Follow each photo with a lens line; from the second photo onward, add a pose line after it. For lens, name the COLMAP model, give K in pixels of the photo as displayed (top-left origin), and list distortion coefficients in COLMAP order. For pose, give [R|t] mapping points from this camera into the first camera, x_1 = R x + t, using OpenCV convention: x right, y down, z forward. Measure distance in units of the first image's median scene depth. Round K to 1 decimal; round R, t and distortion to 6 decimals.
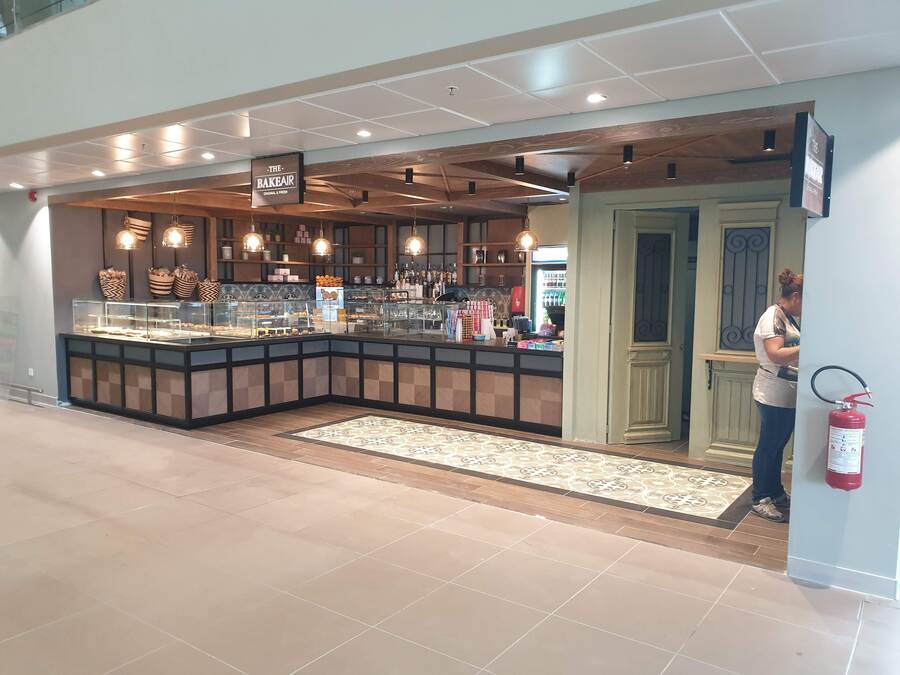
lens RADIAL K [[714.1, 0, 450.0], [0, 714.1, 337.5], [0, 0, 1]] dist [0.002908, 0.000341]
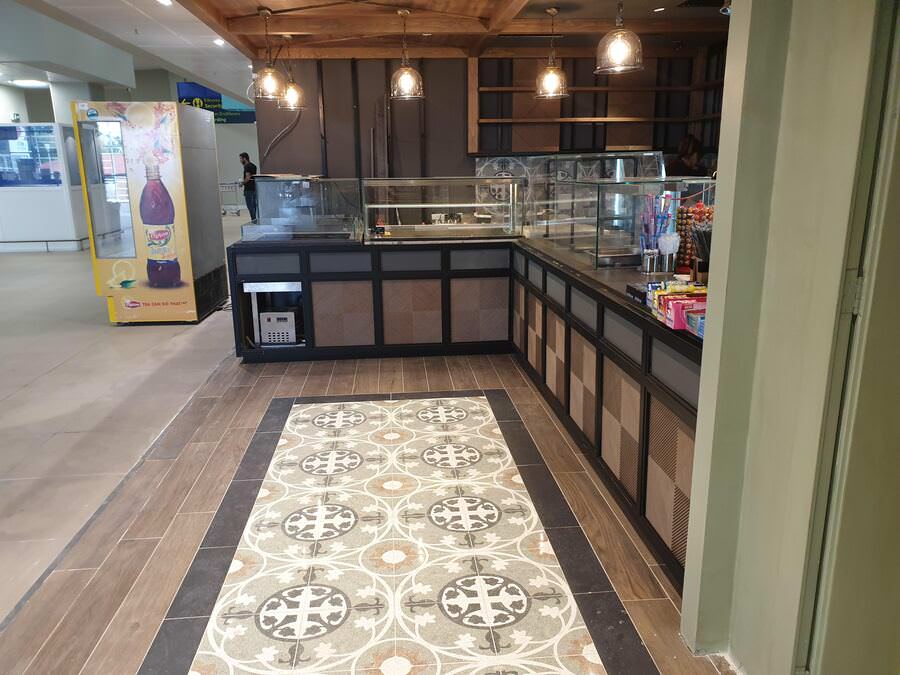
lens RADIAL K [[714.1, 0, 450.0], [0, 714.1, 337.5], [0, 0, 1]] dist [0.002908, 0.000341]
pose [[0.633297, 0.164331, -0.756261, 0.253130], [-0.046810, 0.983541, 0.174519, -0.025336], [0.772492, -0.075122, 0.630566, 0.616661]]
